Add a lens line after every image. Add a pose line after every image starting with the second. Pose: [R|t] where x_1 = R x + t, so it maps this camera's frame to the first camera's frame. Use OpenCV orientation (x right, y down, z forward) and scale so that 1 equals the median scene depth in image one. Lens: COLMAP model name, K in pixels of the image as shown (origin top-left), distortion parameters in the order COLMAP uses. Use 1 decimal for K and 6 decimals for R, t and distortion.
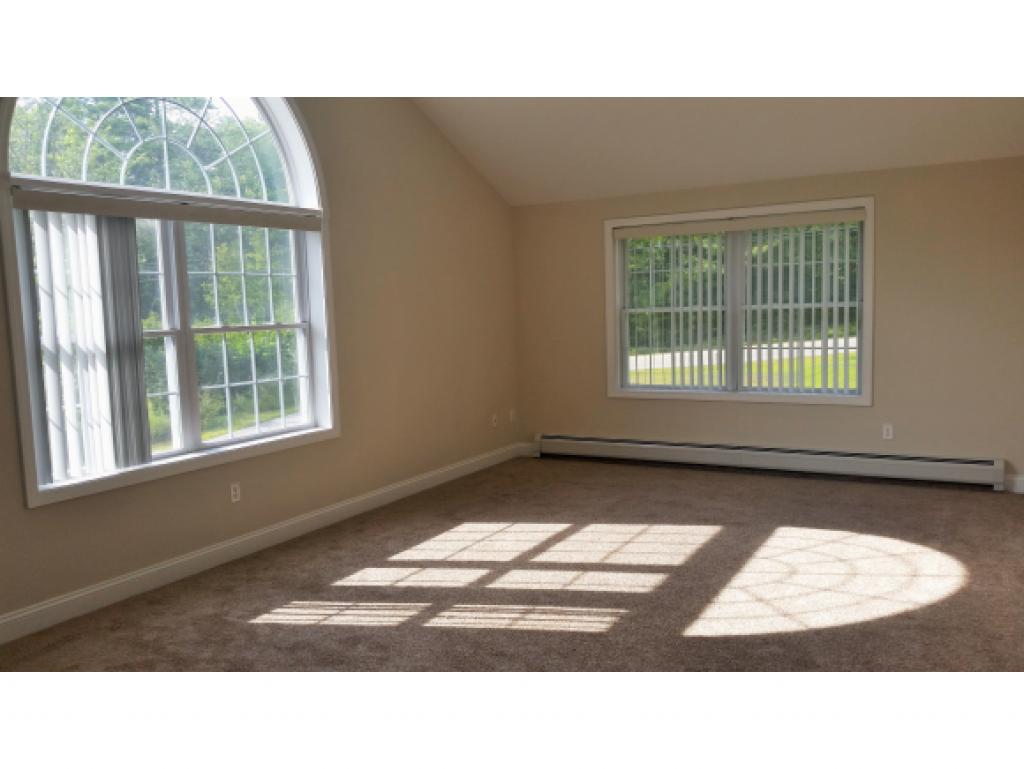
lens RADIAL K [[835.7, 0, 512.0], [0, 835.7, 384.5], [0, 0, 1]] dist [-0.046734, -0.001438]
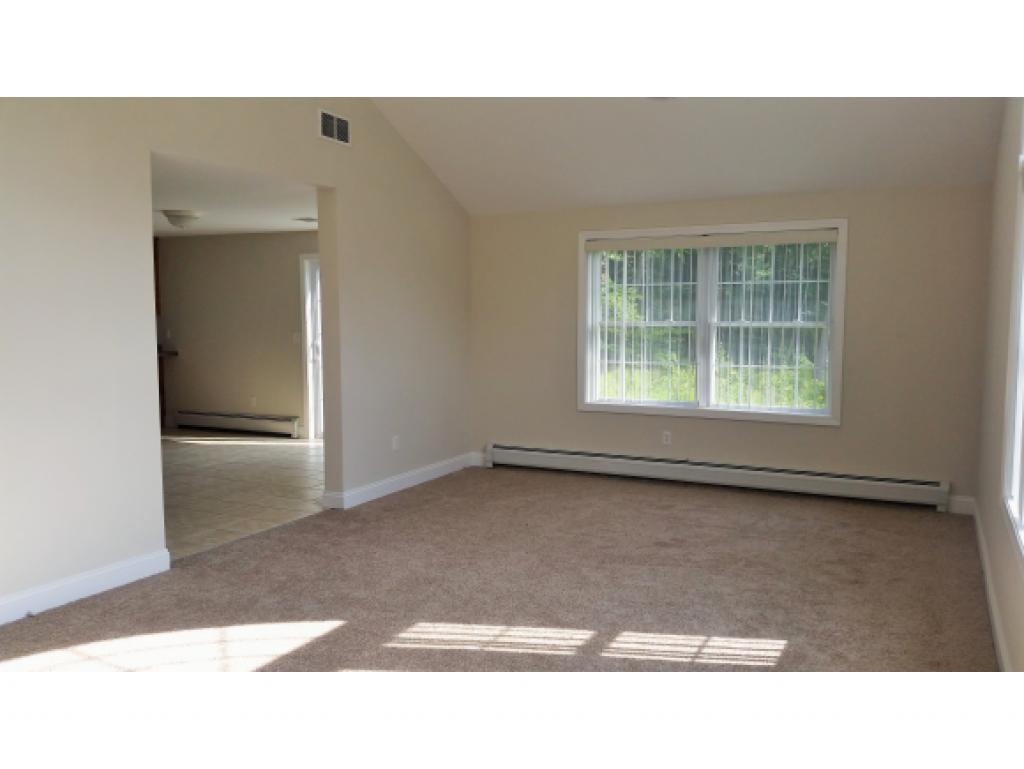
lens RADIAL K [[824.8, 0, 512.0], [0, 824.8, 384.5], [0, 0, 1]] dist [0.034872, -0.002367]
pose [[-0.997340, 0.049713, -0.053310, 0.029310], [0.038244, 0.979476, 0.197900, -0.189907], [0.062054, 0.195334, -0.978772, 1.741552]]
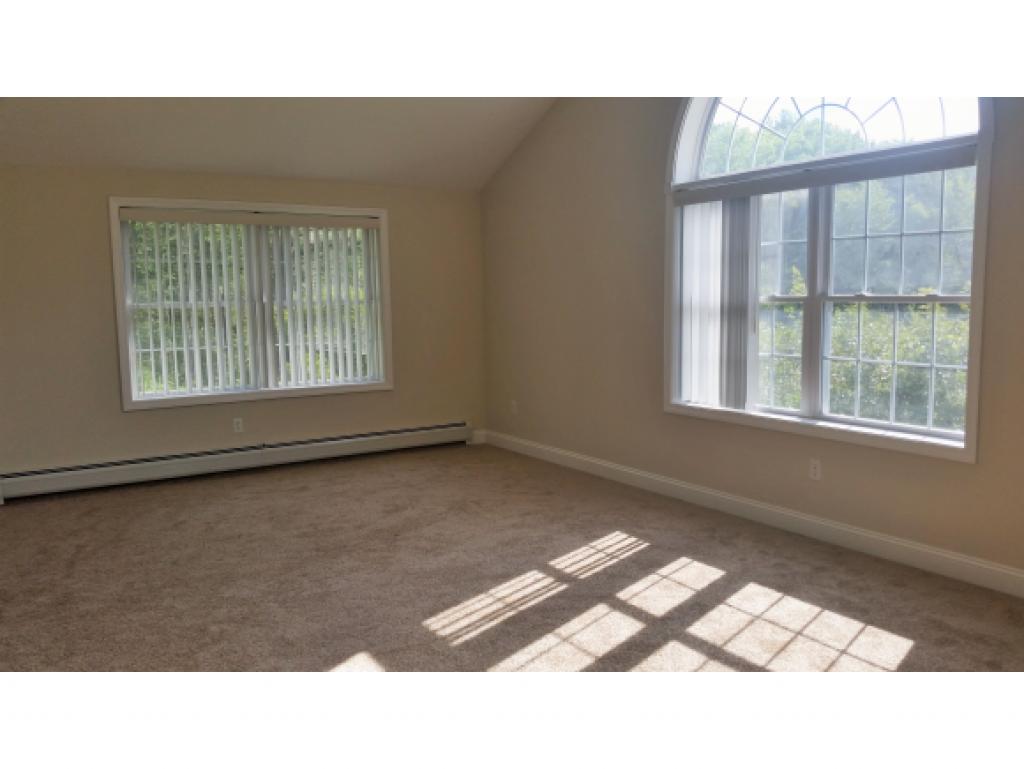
lens RADIAL K [[824.8, 0, 512.0], [0, 824.8, 384.5], [0, 0, 1]] dist [0.034872, -0.002367]
pose [[-0.461450, 0.149507, -0.874478, 0.769243], [-0.057472, 0.978590, 0.197633, -0.160743], [0.885303, 0.141456, -0.442978, 1.298546]]
